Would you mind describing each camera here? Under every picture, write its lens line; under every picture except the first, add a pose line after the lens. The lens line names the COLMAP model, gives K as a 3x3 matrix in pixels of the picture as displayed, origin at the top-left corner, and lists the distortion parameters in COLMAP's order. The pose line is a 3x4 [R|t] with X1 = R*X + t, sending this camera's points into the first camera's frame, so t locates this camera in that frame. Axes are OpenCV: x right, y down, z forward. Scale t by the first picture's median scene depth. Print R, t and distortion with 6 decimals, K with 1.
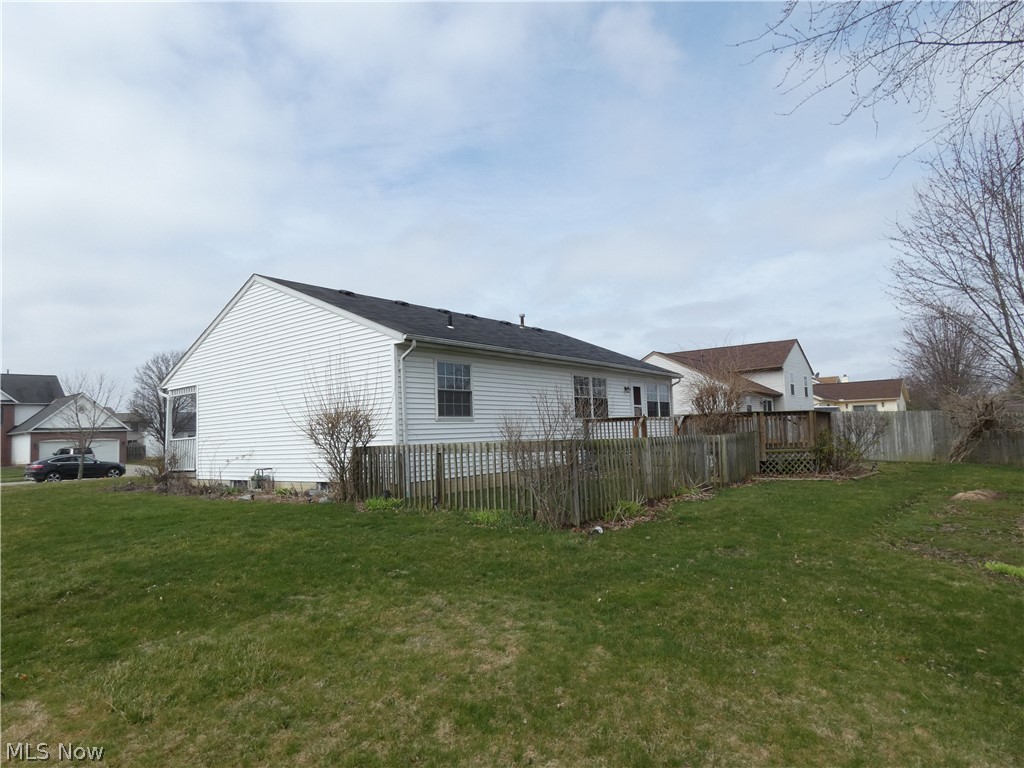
lens RADIAL K [[608.2, 0, 498.9], [0, 608.2, 385.7], [0, 0, 1]] dist [0.005122, 0.002094]
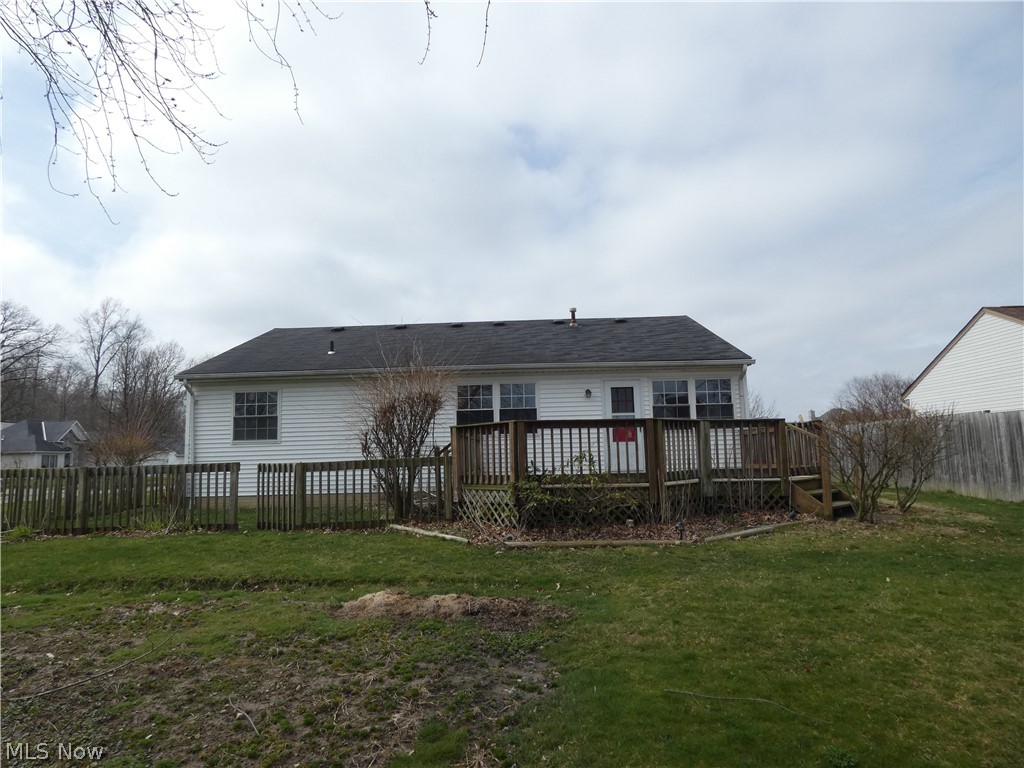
lens RADIAL K [[608.2, 0, 498.9], [0, 608.2, 385.7], [0, 0, 1]] dist [0.005122, 0.002094]
pose [[0.603049, -0.065392, -0.795019, 1.043873], [0.072597, 0.996998, -0.026939, 0.013360], [0.794394, -0.041470, 0.605986, 0.649365]]
